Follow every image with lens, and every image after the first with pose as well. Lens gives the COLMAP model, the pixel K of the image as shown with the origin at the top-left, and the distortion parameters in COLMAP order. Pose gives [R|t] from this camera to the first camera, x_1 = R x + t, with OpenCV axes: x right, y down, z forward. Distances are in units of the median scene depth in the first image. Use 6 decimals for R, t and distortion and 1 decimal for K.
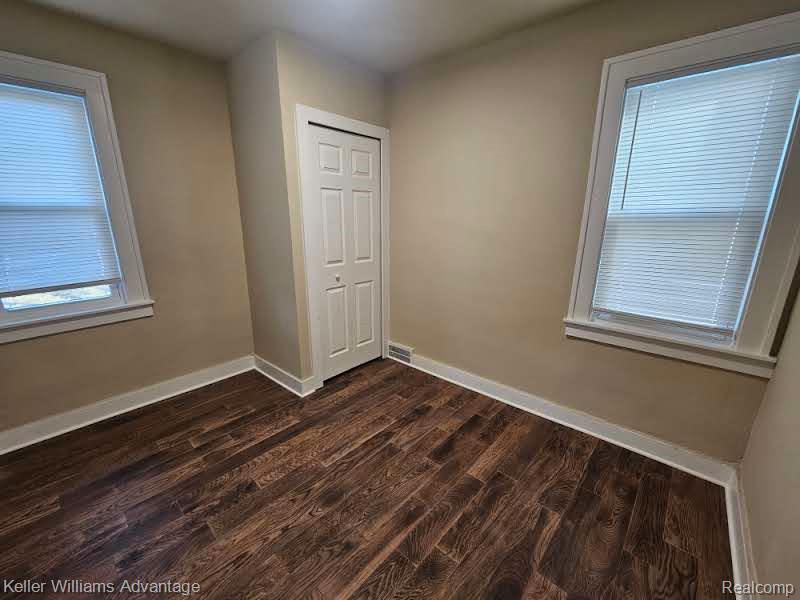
lens RADIAL K [[327.3, 0, 399.3], [0, 327.3, 299.3], [0, 0, 1]] dist [-0.003202, -0.000022]
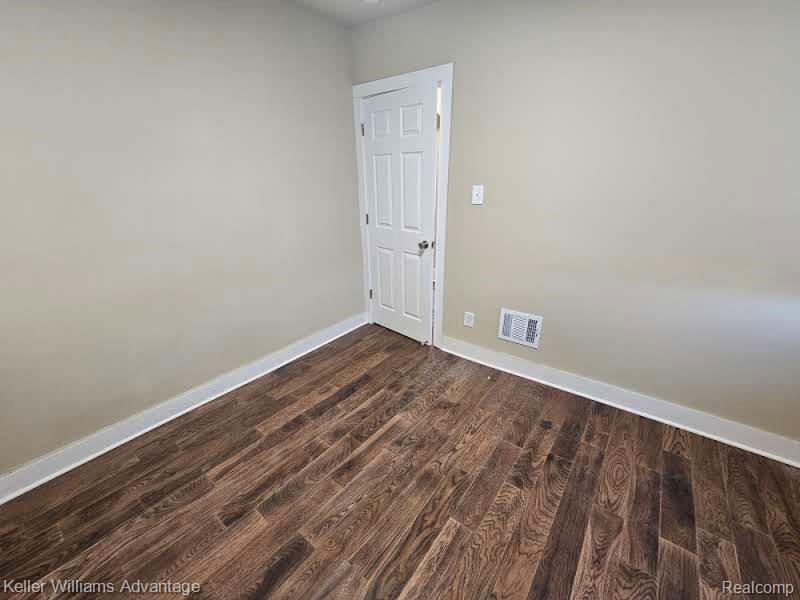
lens RADIAL K [[327.3, 0, 398.6], [0, 327.3, 302.0], [0, 0, 1]] dist [-0.003202, -0.000022]
pose [[-0.996948, 0.035653, -0.069452, -0.073868], [-0.011465, 0.813118, 0.581986, -0.396515], [0.077222, 0.581006, -0.810228, 1.492817]]
